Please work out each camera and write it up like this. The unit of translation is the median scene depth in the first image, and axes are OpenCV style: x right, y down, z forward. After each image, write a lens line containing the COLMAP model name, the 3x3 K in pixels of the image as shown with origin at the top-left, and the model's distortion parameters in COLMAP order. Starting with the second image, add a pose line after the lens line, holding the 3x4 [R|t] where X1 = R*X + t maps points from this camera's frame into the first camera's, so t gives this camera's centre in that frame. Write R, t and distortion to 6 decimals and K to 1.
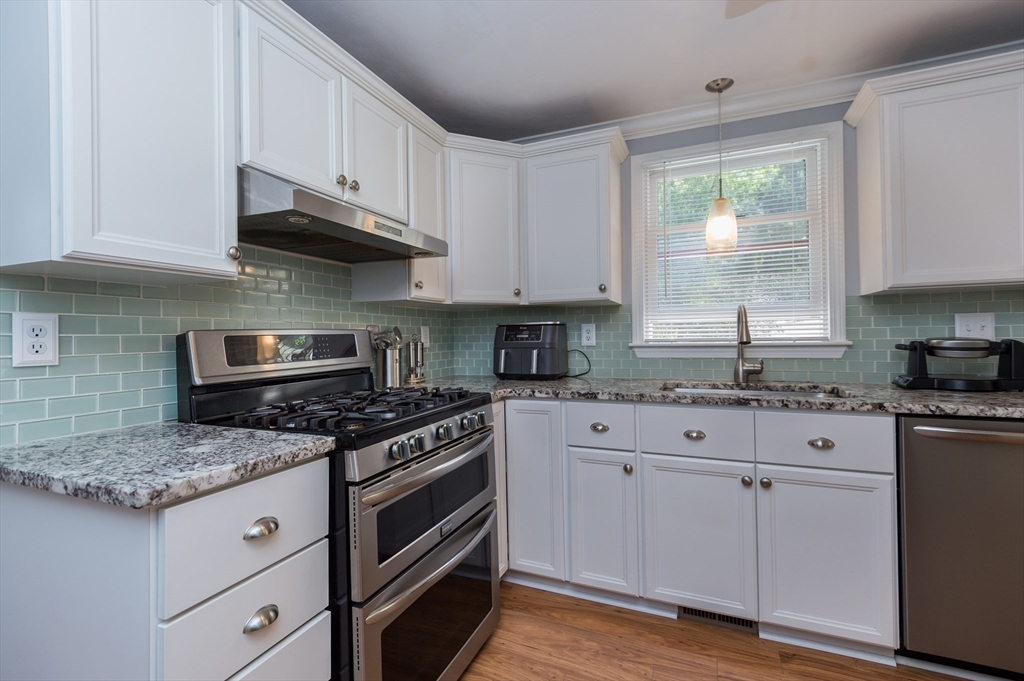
lens RADIAL K [[457.1, 0, 516.7], [0, 457.1, 333.4], [0, 0, 1]] dist [0.051927, -0.028937]
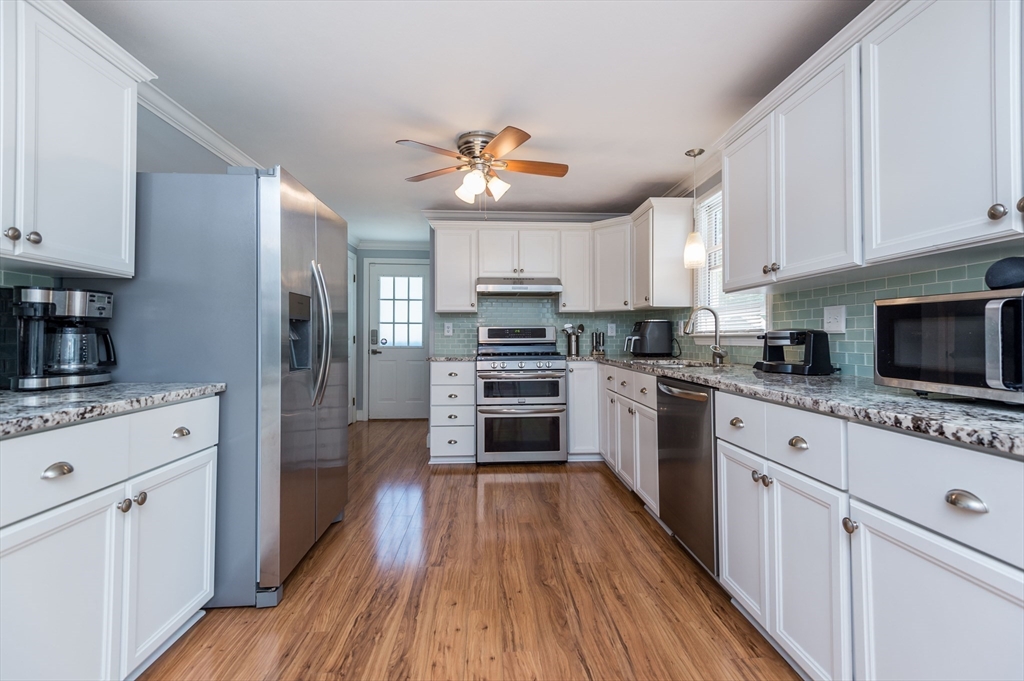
lens RADIAL K [[457.1, 0, 516.7], [0, 457.1, 333.4], [0, 0, 1]] dist [0.051927, -0.028937]
pose [[0.437989, 0.006563, -0.898956, 1.475216], [0.000695, 0.999971, 0.007639, 0.009534], [0.898980, -0.003971, 0.437972, -0.112977]]
